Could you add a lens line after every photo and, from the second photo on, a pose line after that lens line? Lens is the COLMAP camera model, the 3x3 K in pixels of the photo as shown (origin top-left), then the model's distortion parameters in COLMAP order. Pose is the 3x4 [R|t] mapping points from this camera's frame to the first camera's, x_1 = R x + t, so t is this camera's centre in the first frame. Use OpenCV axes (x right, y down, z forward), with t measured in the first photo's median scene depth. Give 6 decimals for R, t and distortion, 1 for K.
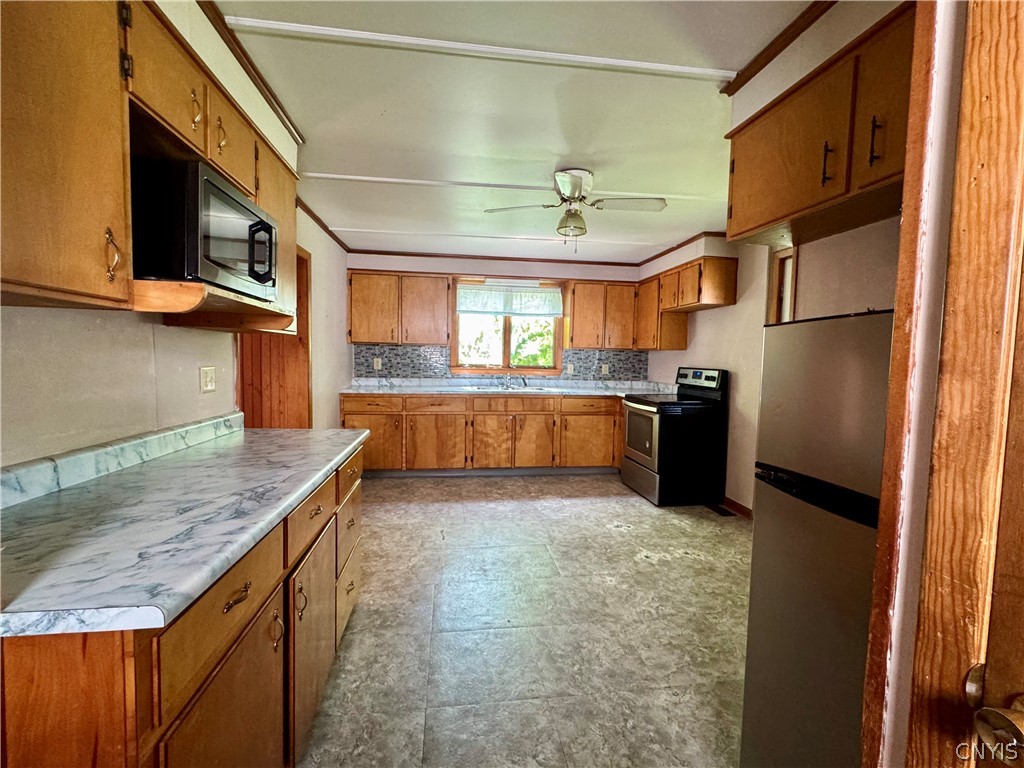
lens RADIAL K [[450.4, 0, 508.5], [0, 450.4, 381.4], [0, 0, 1]] dist [0.000233, 0.000320]
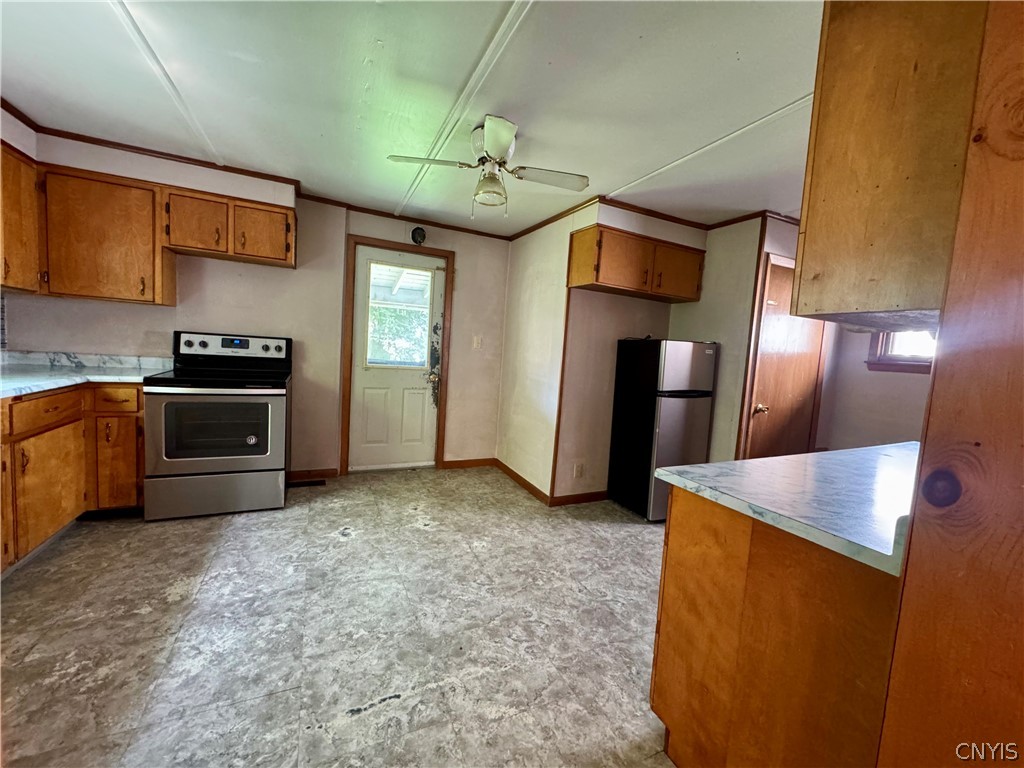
lens RADIAL K [[406.2, 0, 514.1], [0, 406.2, 382.9], [0, 0, 1]] dist [0.002188, 0.000139]
pose [[-0.297643, -0.119993, 0.947106, -0.393986], [-0.020955, 0.992652, 0.119178, -0.038126], [-0.954447, 0.015626, -0.297971, 0.691450]]
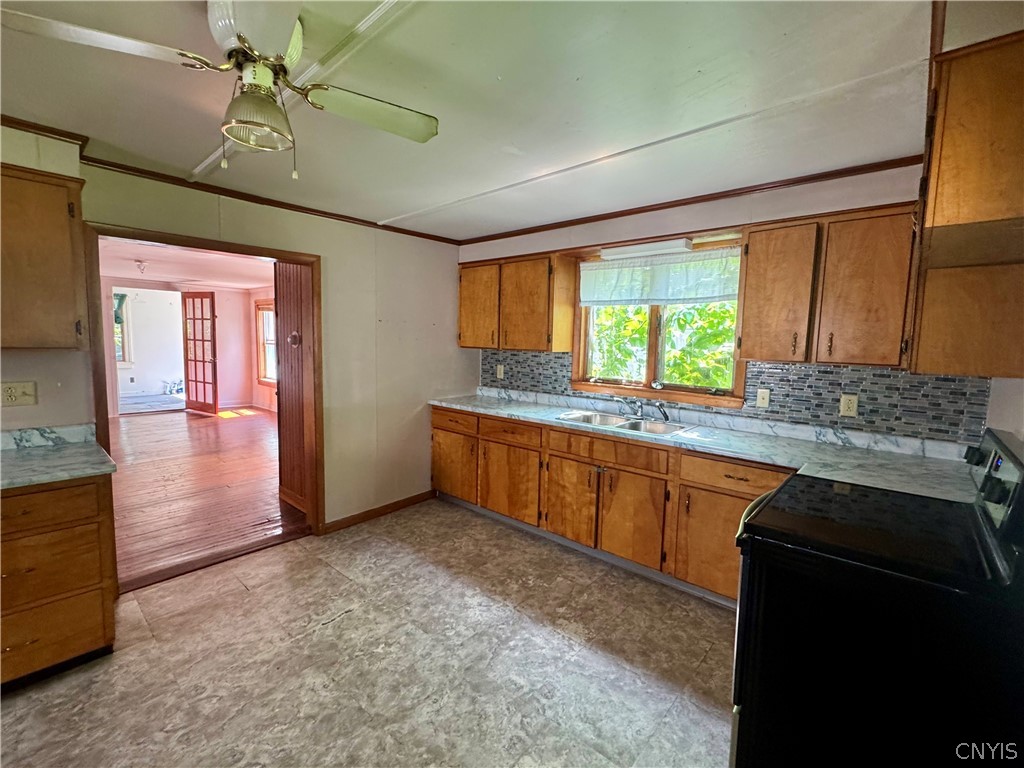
lens RADIAL K [[450.4, 0, 512.4], [0, 450.4, 382.4], [0, 0, 1]] dist [0.000233, 0.000320]
pose [[0.651083, 0.066014, -0.756130, 0.401429], [-0.052746, 0.997737, 0.041690, -0.061652], [0.757171, 0.012739, 0.653092, 0.514257]]
